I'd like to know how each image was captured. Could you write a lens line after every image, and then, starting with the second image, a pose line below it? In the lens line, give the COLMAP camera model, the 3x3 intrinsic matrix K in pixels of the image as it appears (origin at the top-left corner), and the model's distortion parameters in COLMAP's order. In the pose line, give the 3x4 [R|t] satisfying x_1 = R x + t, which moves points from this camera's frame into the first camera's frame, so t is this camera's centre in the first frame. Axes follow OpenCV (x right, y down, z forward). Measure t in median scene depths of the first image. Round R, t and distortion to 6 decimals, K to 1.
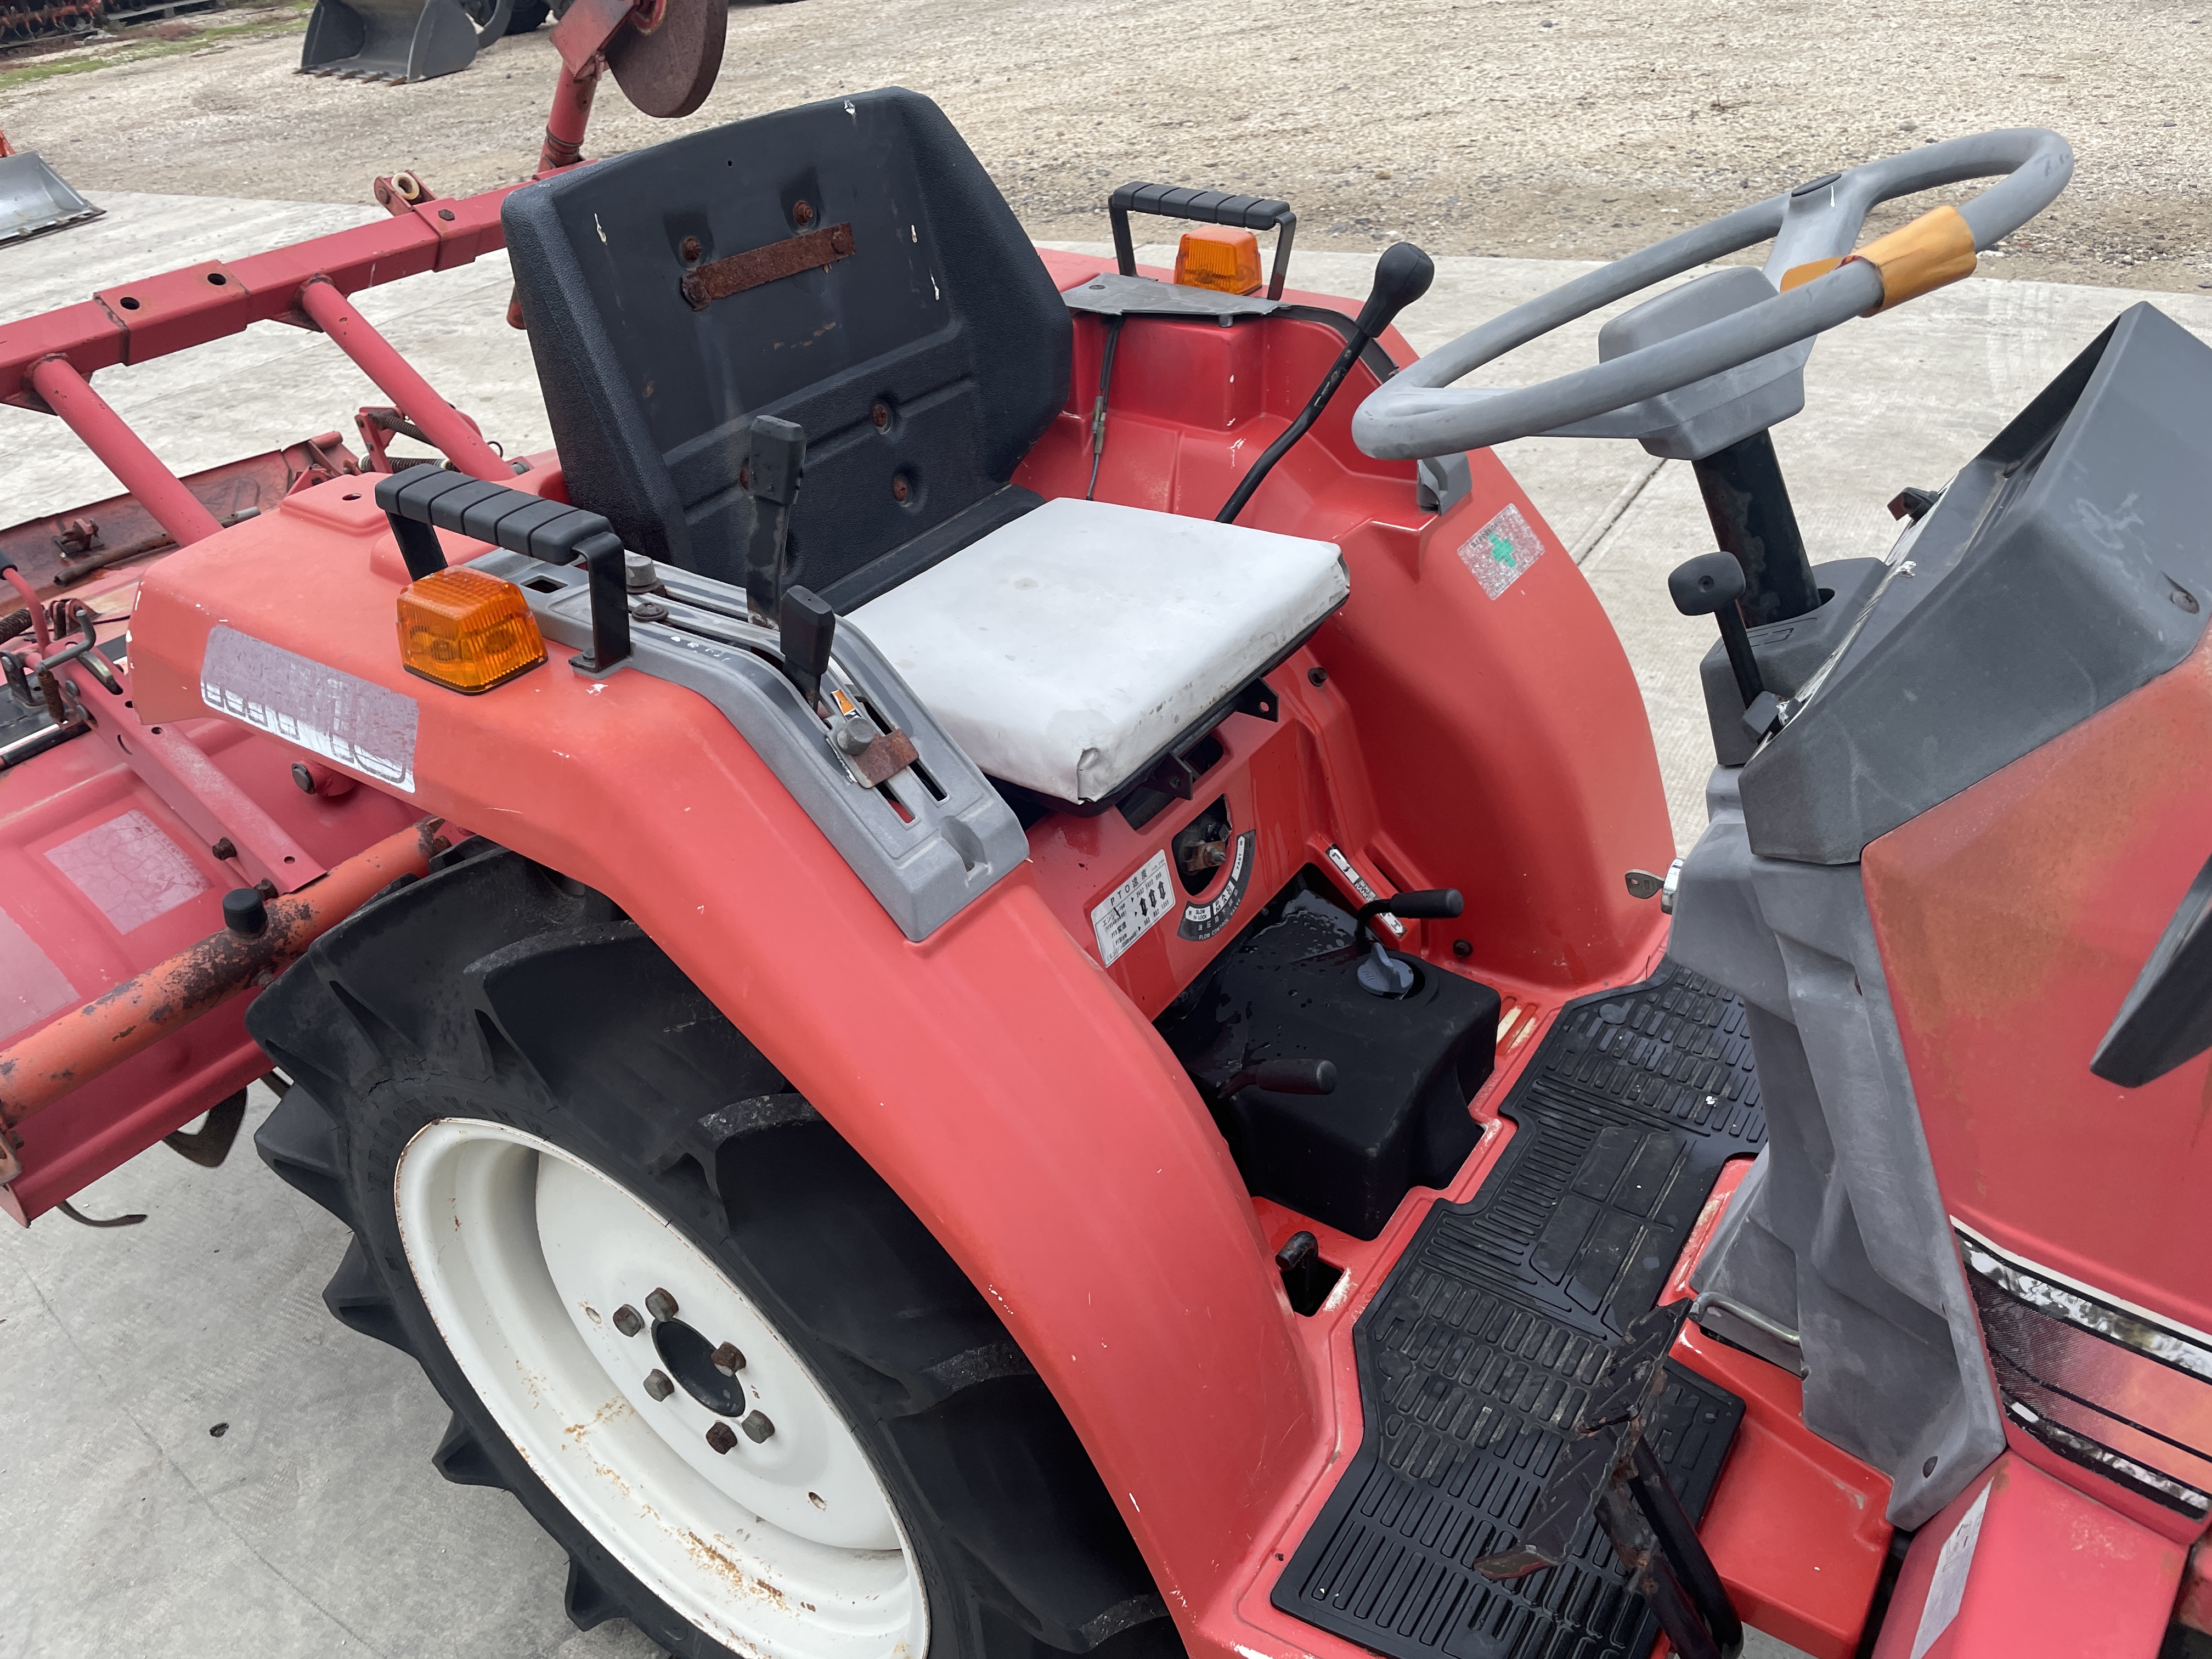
lens RADIAL K [[1649.5, 0, 1102.4], [0, 1649.5, 851.8], [0, 0, 1]] dist [0.087198, -0.115789]
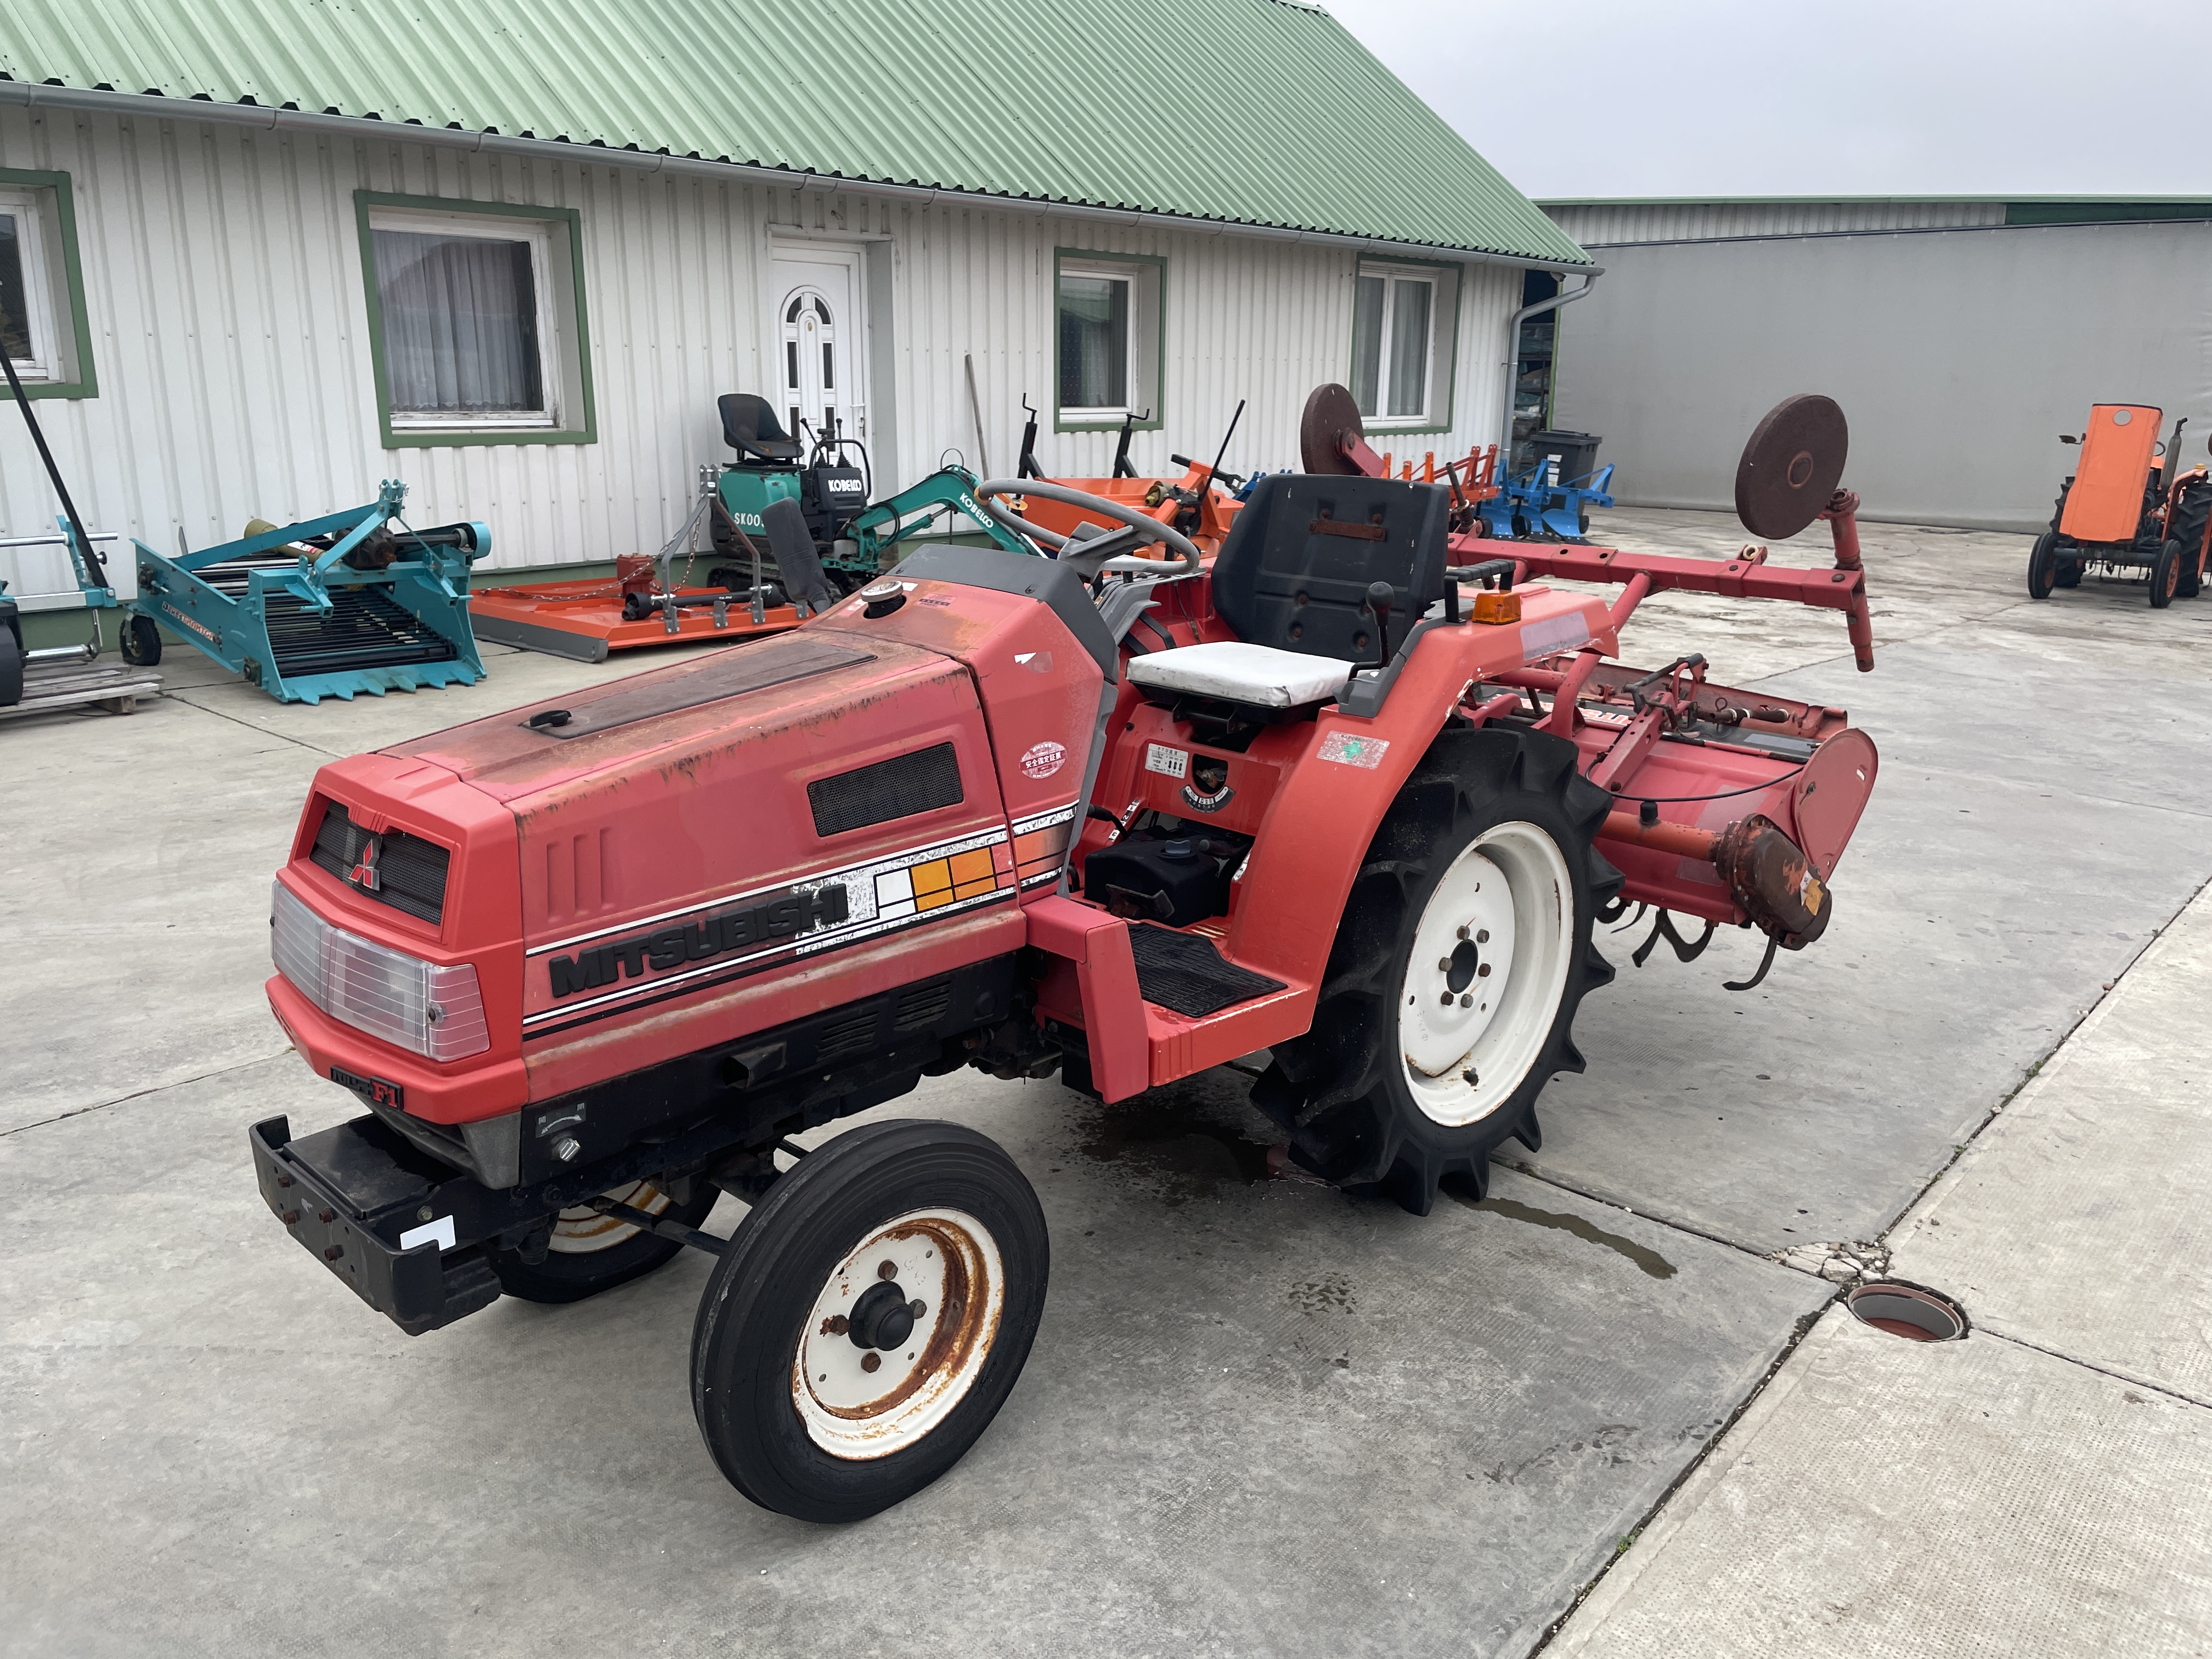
lens RADIAL K [[1649.5, 0, 1102.4], [0, 1649.5, 851.8], [0, 0, 1]] dist [0.087198, -0.115789]
pose [[-0.168558, 0.340855, -0.924881, 2.192074], [-0.549840, 0.746244, 0.375228, -0.683981], [0.818085, 0.571785, 0.061631, 0.775621]]
